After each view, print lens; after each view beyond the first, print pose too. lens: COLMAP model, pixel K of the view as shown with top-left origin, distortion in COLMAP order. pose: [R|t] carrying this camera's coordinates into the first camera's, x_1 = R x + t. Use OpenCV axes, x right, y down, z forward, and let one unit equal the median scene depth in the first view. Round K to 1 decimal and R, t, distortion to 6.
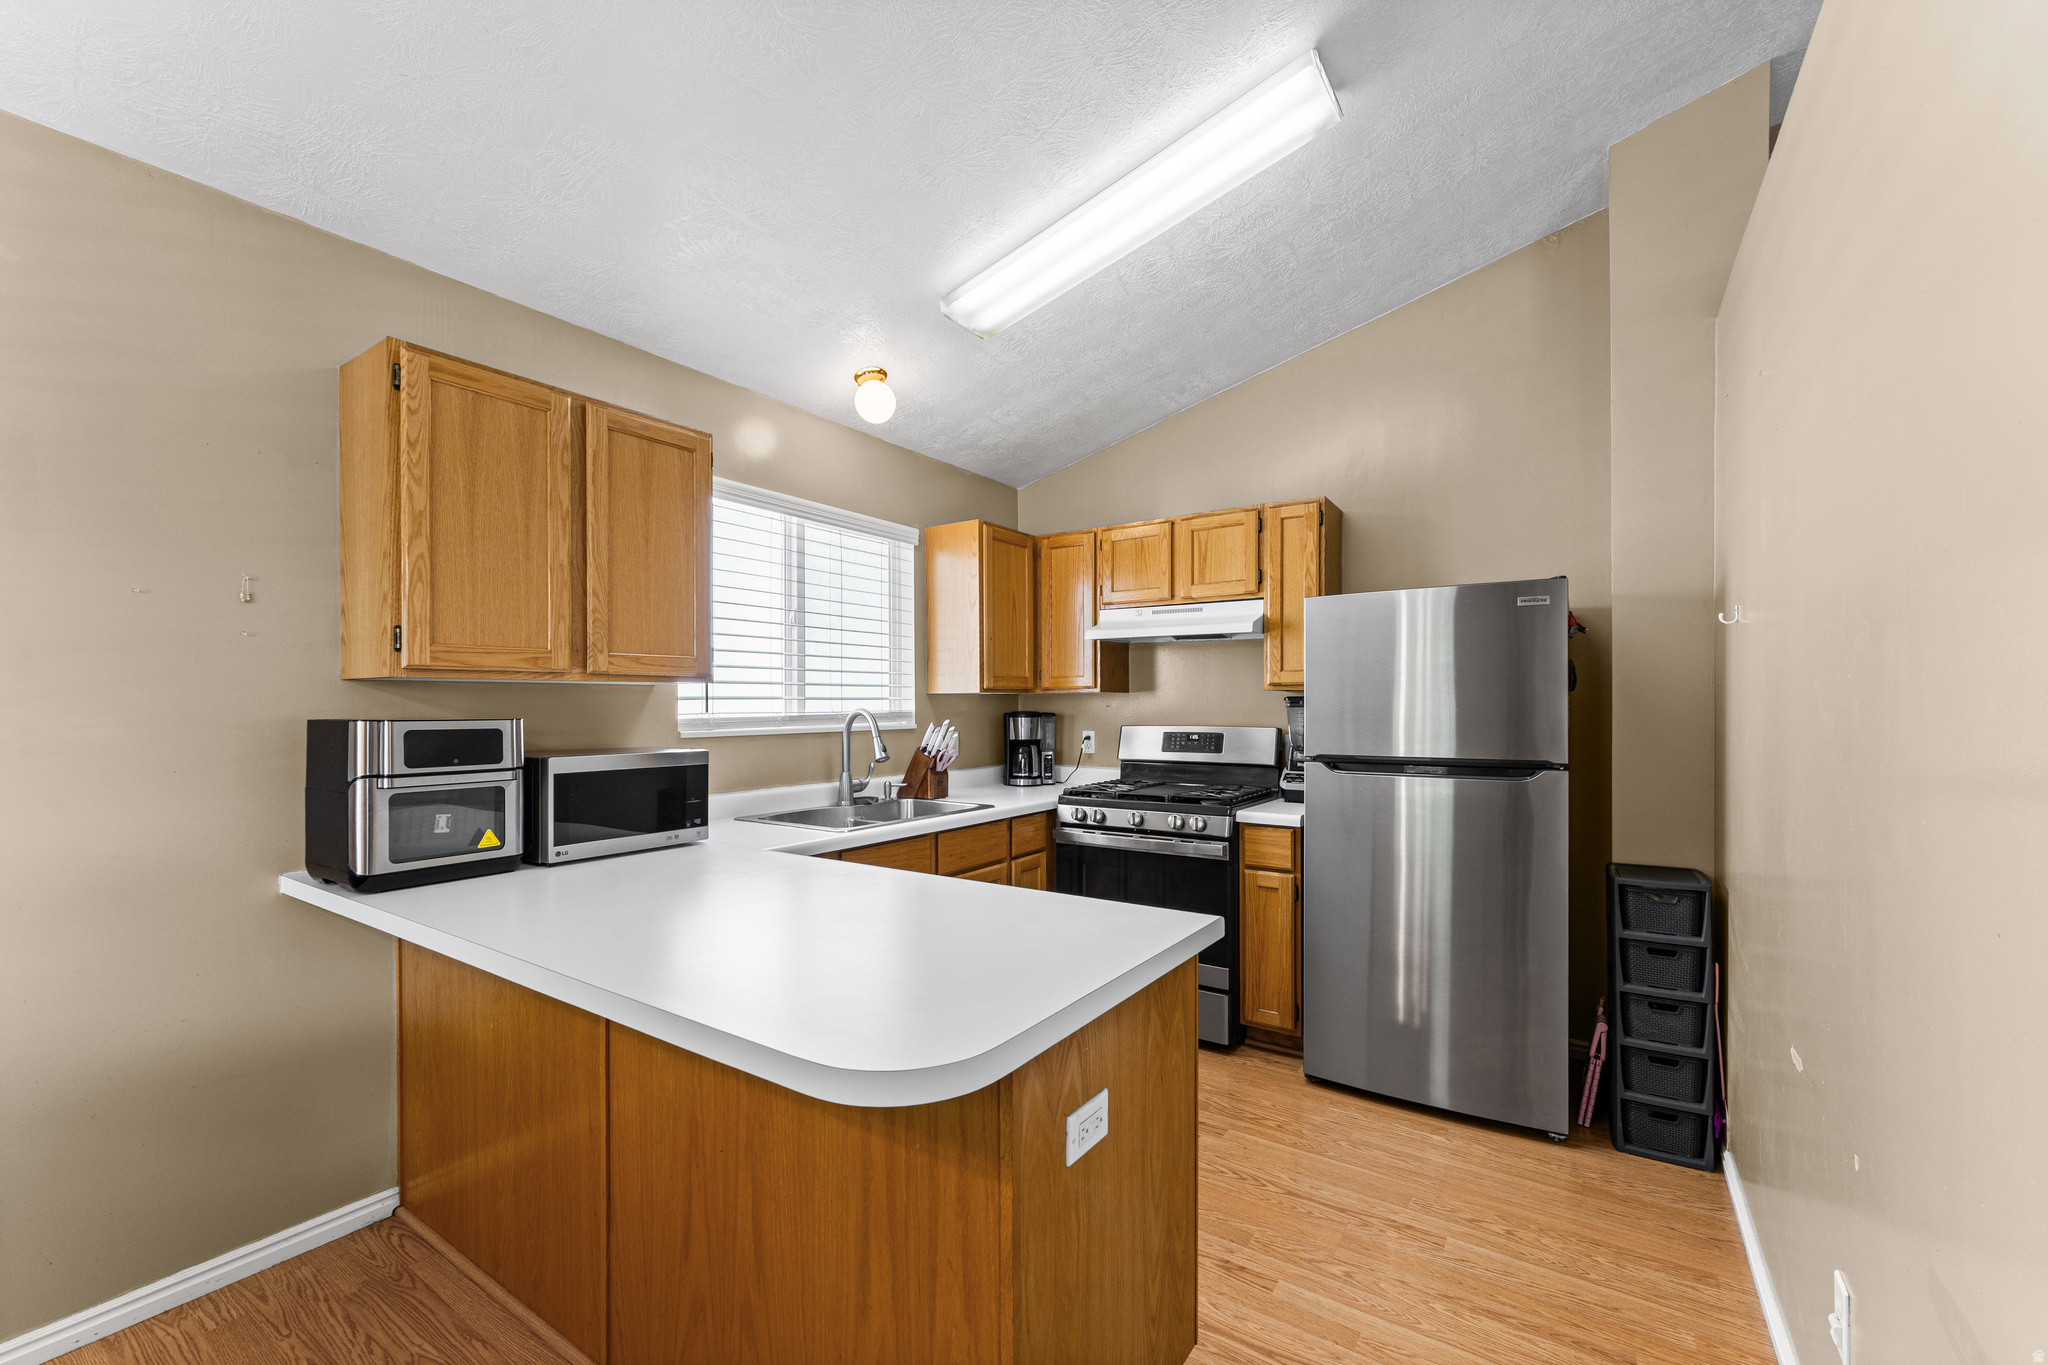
lens RADIAL K [[836.1, 0, 1023.1], [0, 836.1, 709.1], [0, 0, 1]] dist [-0.001446, -0.000372]
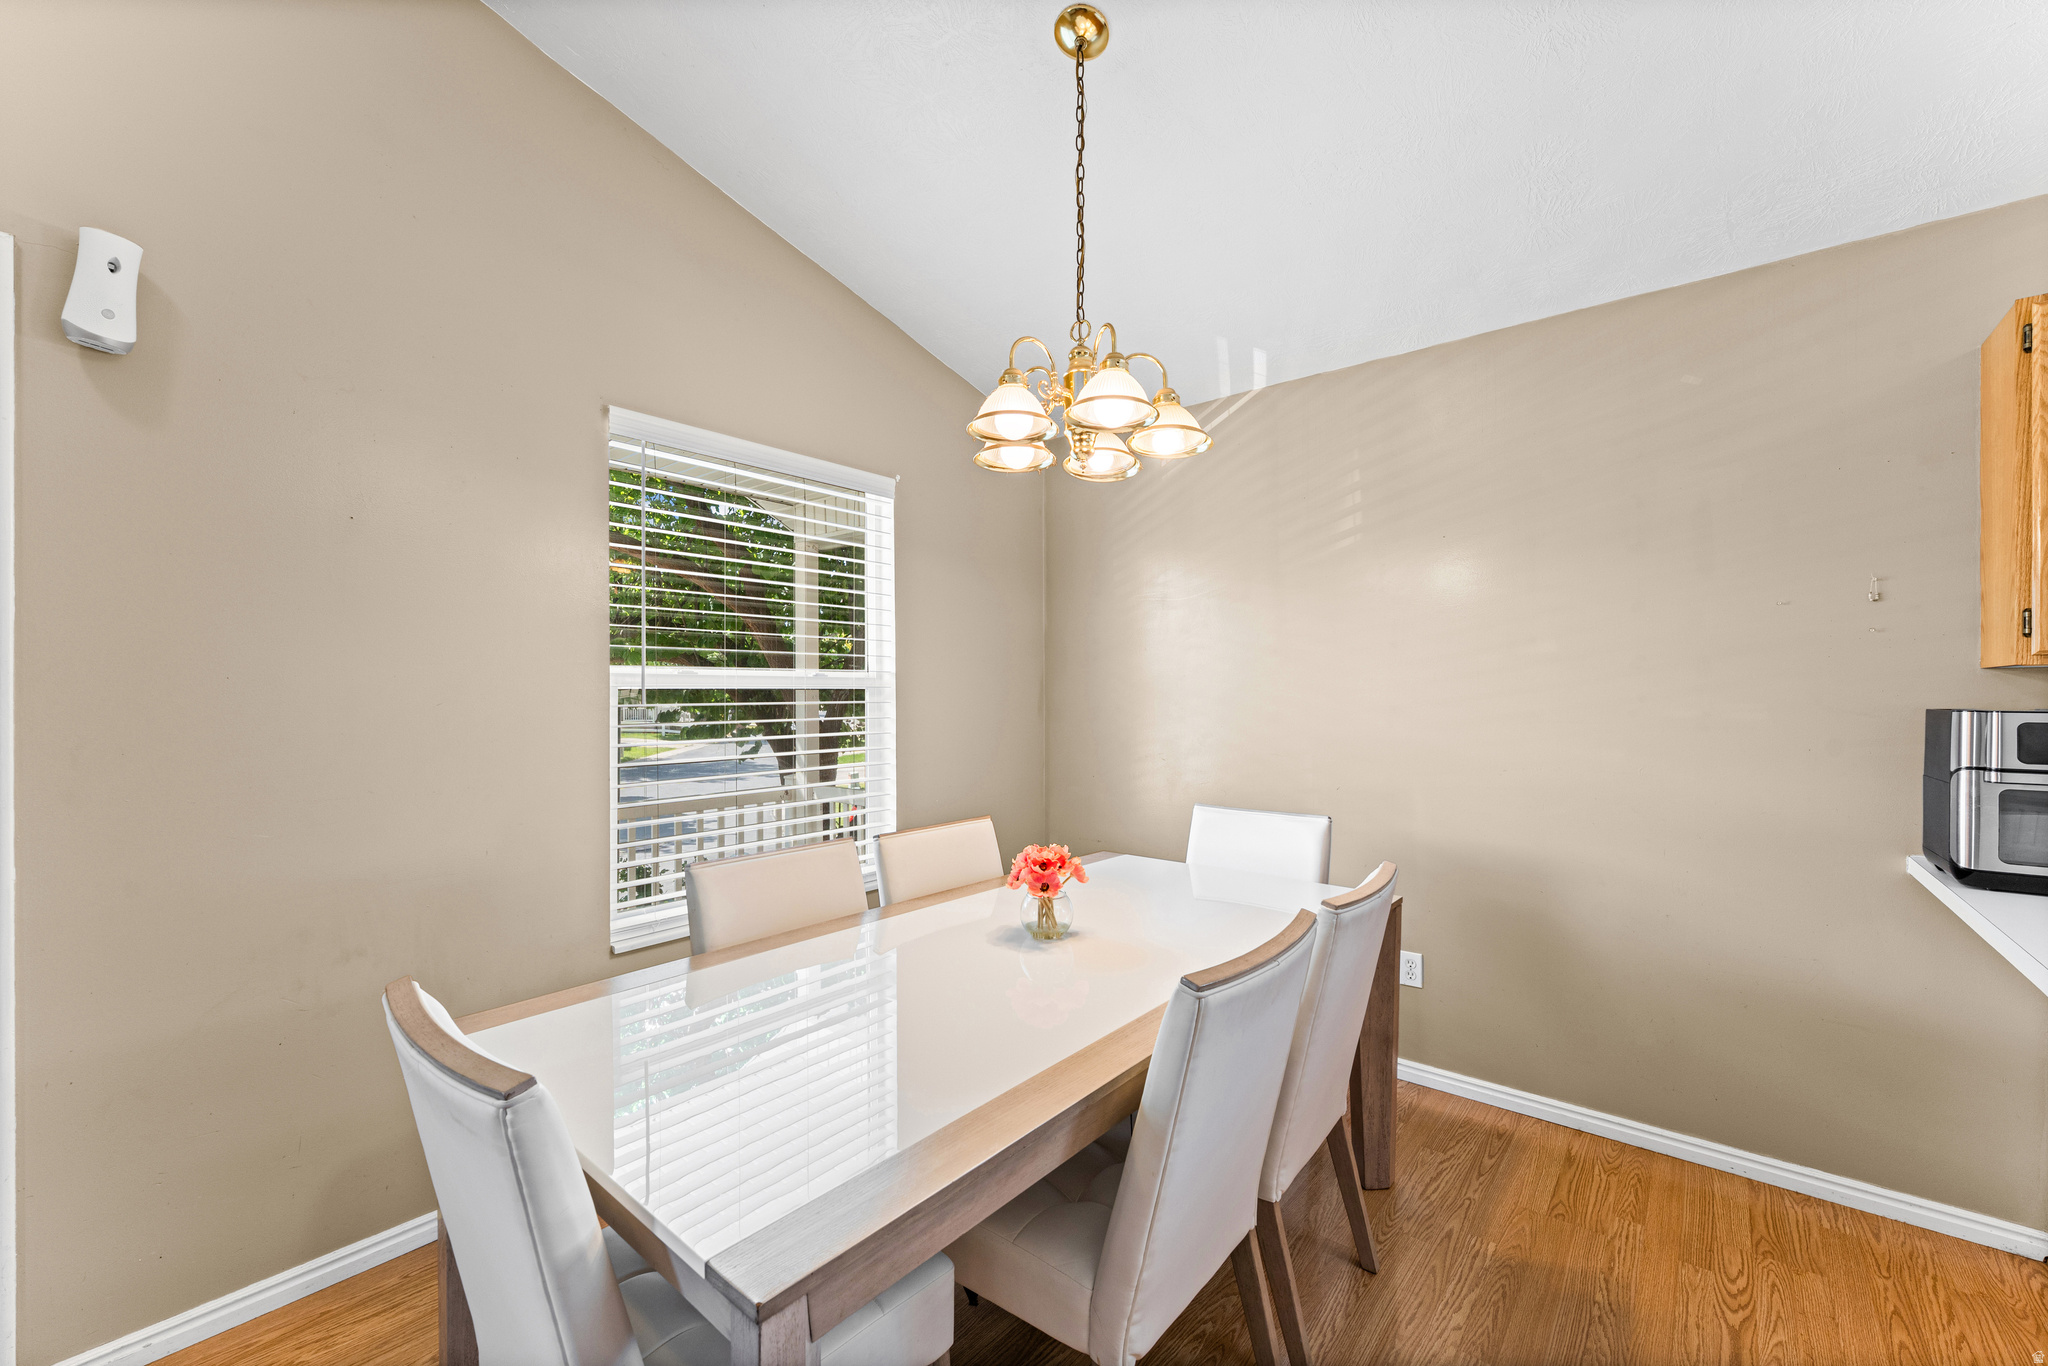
lens RADIAL K [[818.4, 0, 1015.8], [0, 818.4, 697.0], [0, 0, 1]] dist [0.000583, 0.000047]
pose [[-0.101576, 0.004641, -0.994817, 0.158462], [-0.004018, 0.999979, 0.005075, -0.001670], [0.994820, 0.004513, -0.101555, -0.010402]]
